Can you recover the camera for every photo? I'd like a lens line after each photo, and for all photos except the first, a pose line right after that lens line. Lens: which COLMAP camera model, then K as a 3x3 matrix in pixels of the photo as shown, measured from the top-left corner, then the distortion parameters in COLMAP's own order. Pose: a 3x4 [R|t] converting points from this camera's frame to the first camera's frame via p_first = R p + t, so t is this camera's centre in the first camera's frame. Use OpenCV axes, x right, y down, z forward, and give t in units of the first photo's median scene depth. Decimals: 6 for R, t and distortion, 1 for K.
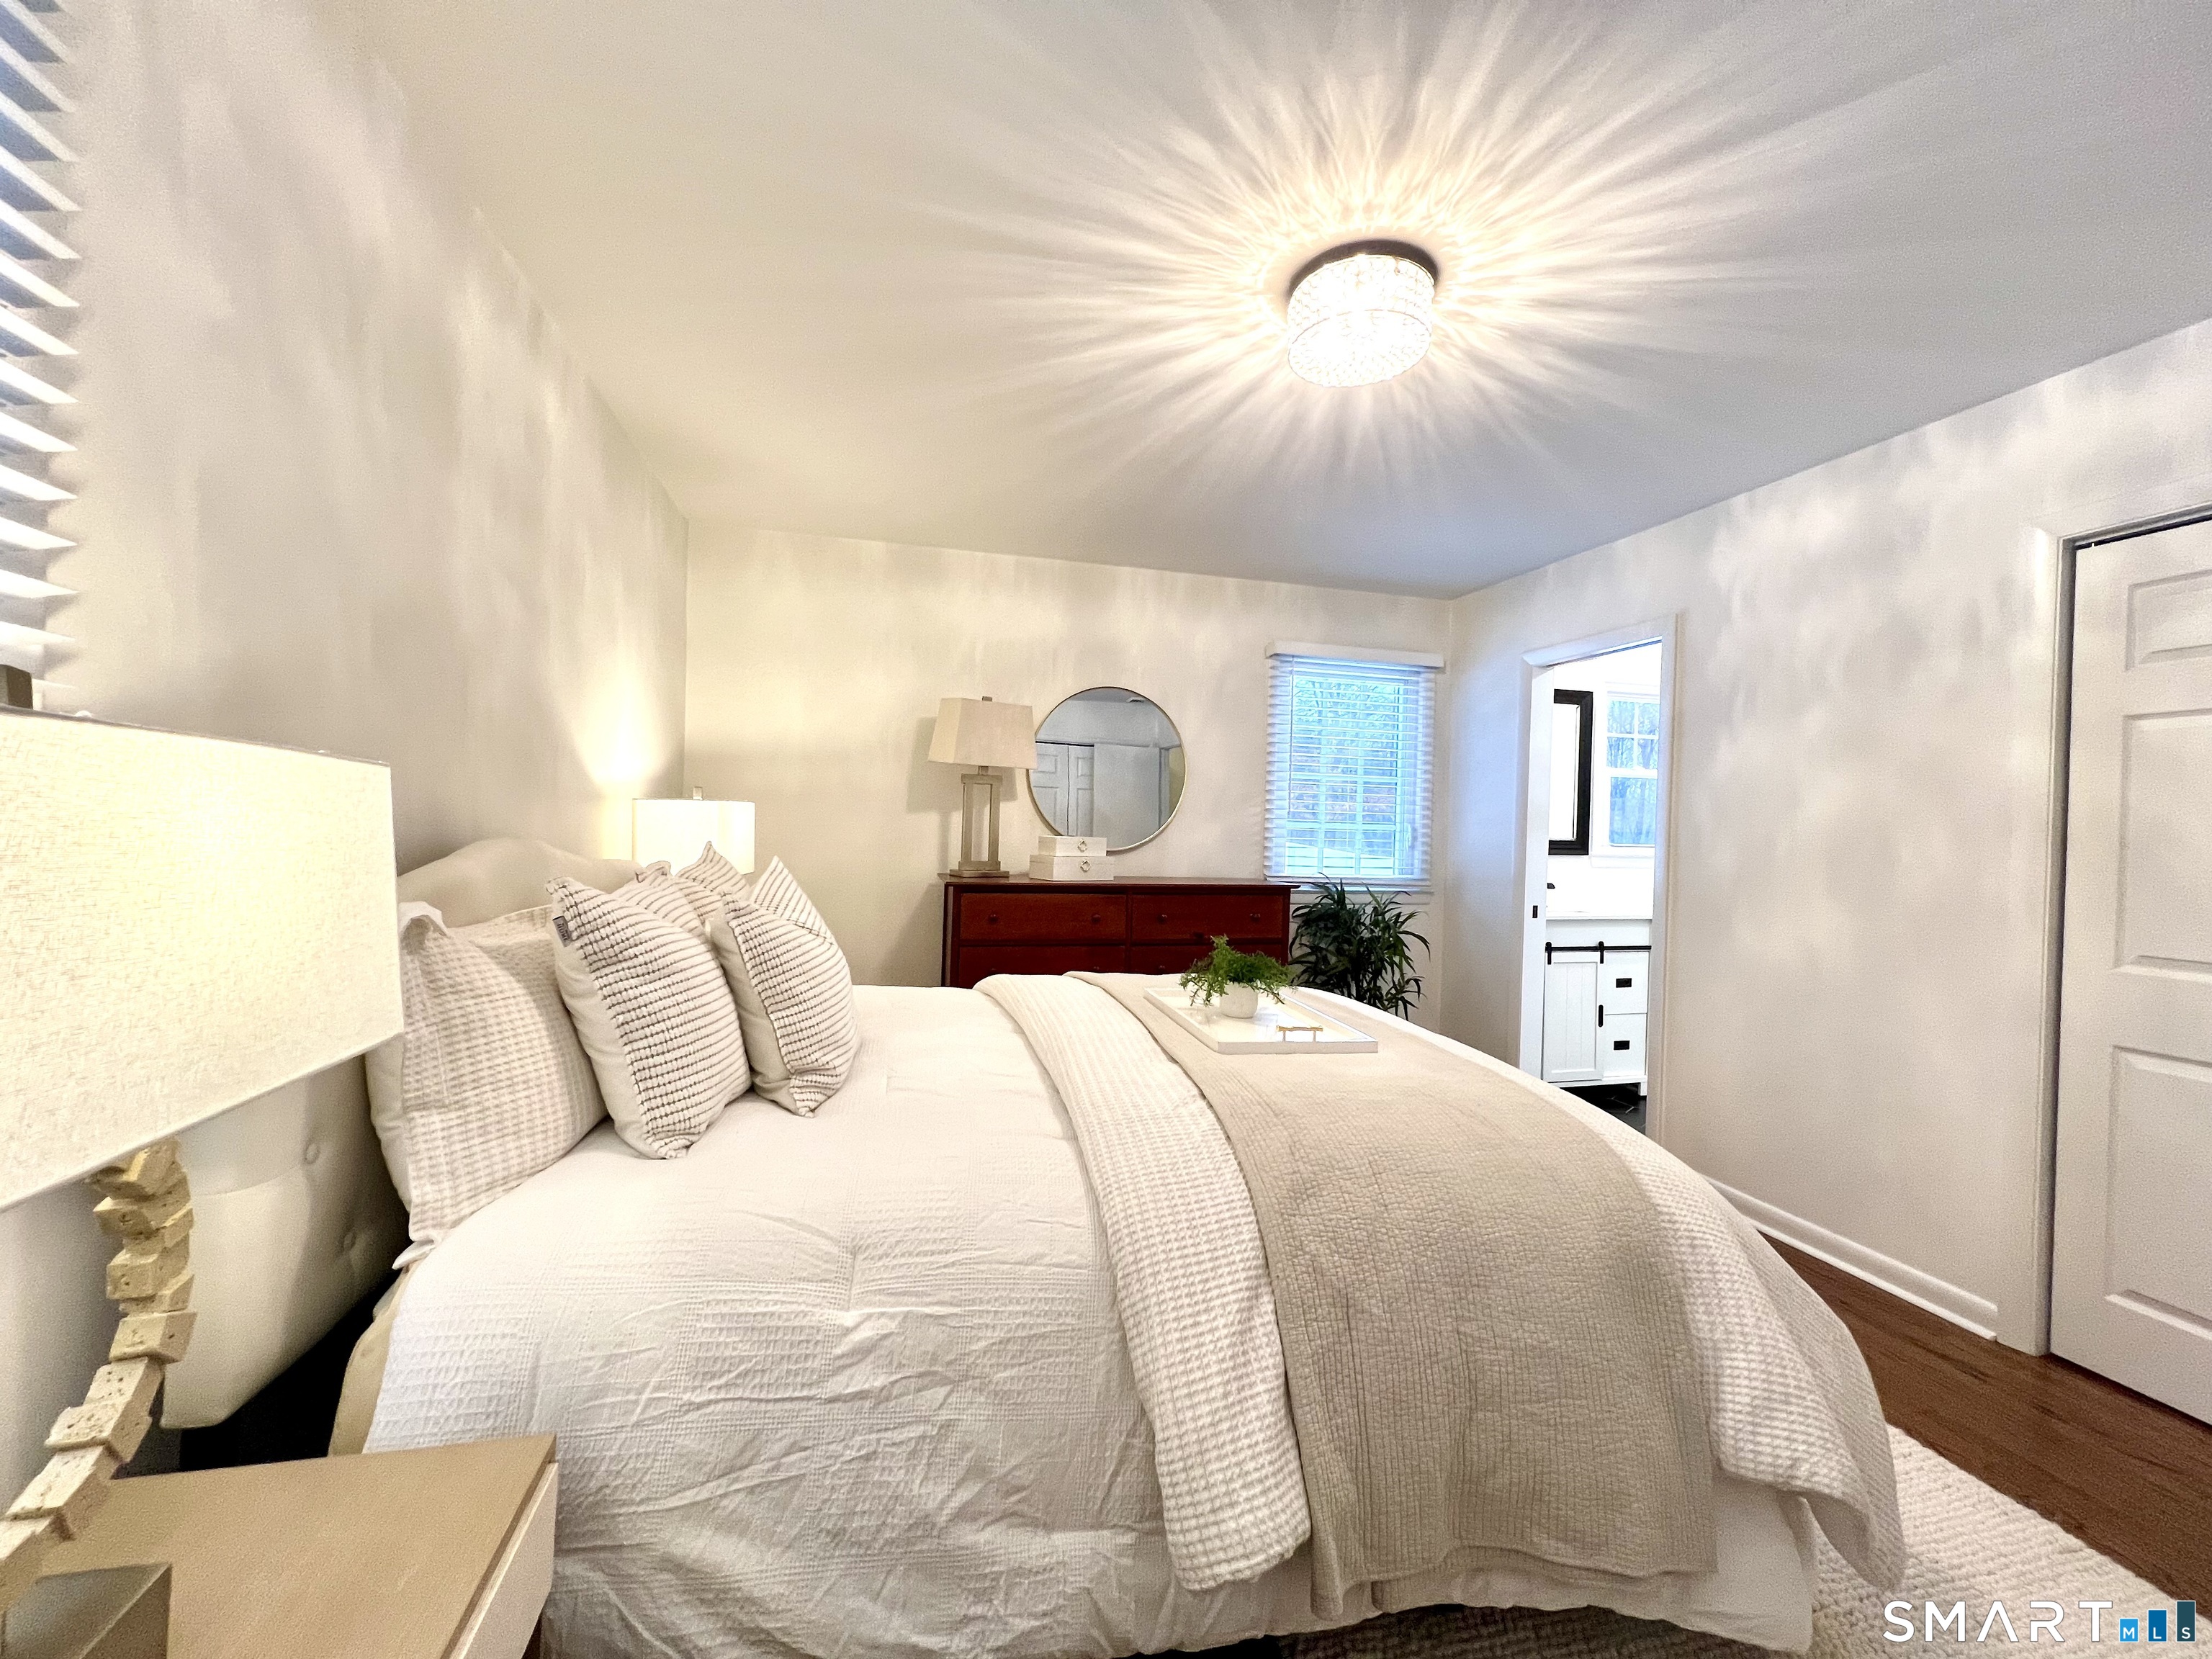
lens RADIAL K [[886.1, 0, 1102.0], [0, 886.1, 825.5], [0, 0, 1]] dist [0.007607, -0.000060]
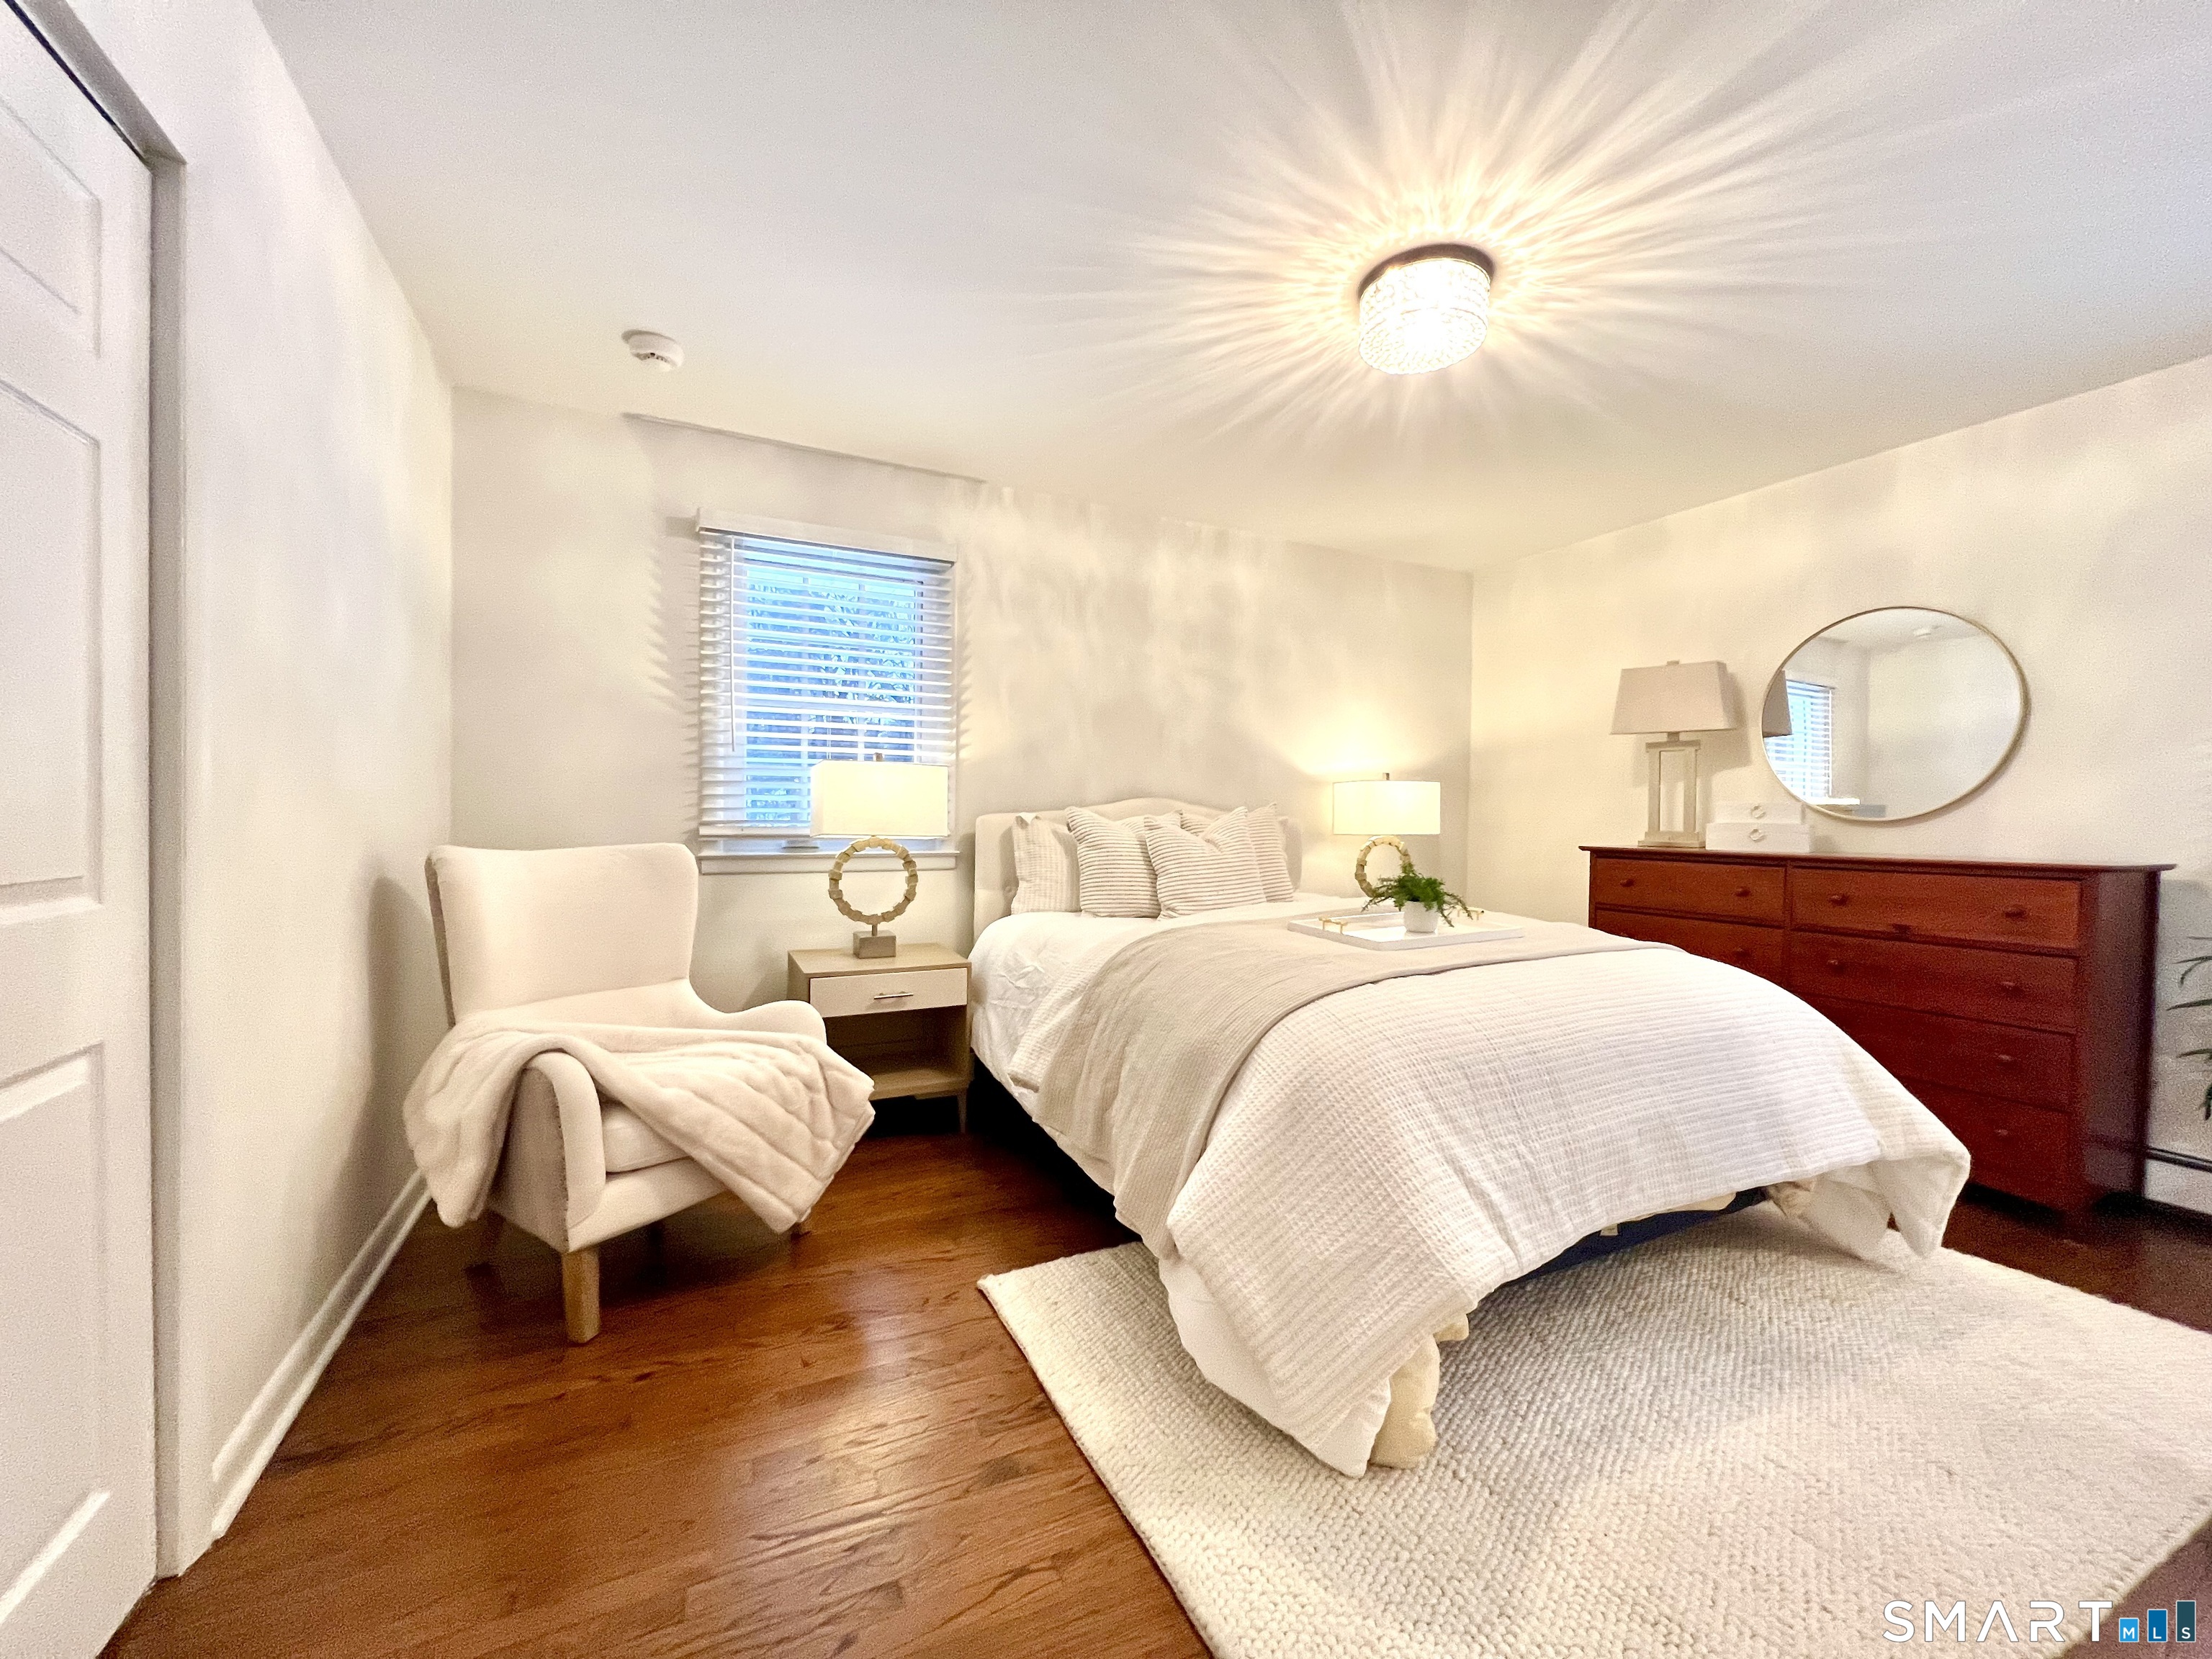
lens RADIAL K [[882.9, 0, 1106.0], [0, 882.9, 829.5], [0, 0, 1]] dist [0.000868, 0.000289]
pose [[0.204168, -0.011102, -0.978873, 1.185358], [-0.004939, 0.999911, -0.012371, 0.094228], [0.978923, 0.007361, 0.204096, 0.346565]]
